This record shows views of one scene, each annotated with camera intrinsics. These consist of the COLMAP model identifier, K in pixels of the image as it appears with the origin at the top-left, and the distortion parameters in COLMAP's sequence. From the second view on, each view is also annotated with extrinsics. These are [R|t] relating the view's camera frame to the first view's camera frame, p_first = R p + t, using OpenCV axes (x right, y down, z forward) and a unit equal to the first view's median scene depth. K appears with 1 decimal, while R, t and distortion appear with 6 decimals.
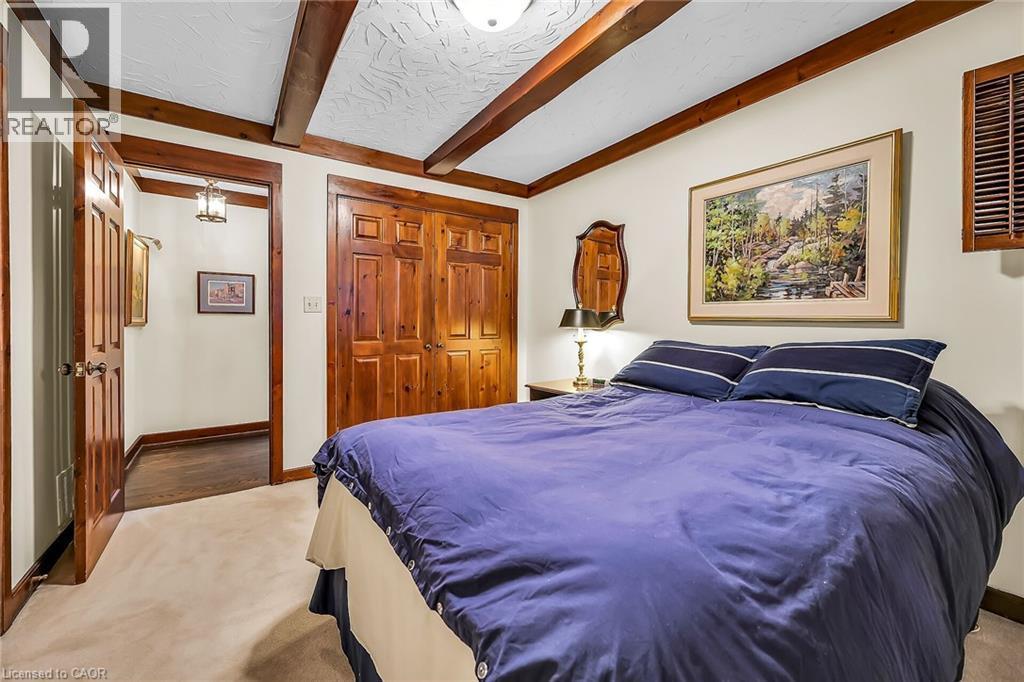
lens RADIAL K [[414.8, 0, 510.7], [0, 414.8, 329.3], [0, 0, 1]] dist [-0.000156, -0.000041]
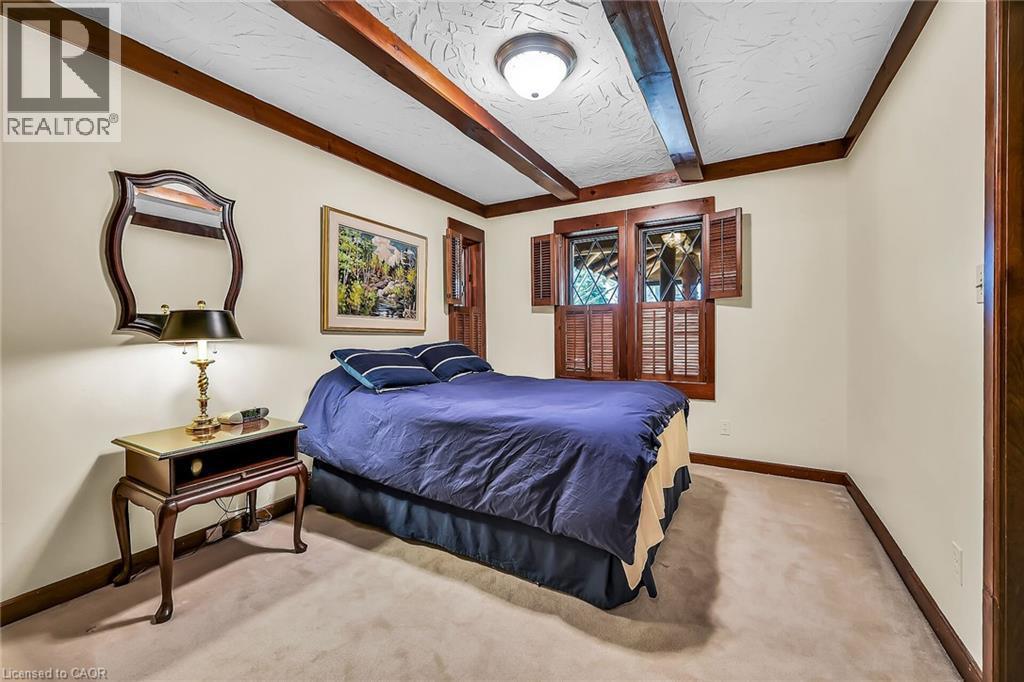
lens RADIAL K [[414.8, 0, 510.7], [0, 414.8, 329.3], [0, 0, 1]] dist [-0.000156, -0.000041]
pose [[-0.426440, 0.002824, 0.904512, -0.816500], [0.004382, 0.999990, -0.001056, -0.023579], [-0.904505, 0.003513, -0.426448, 1.145607]]
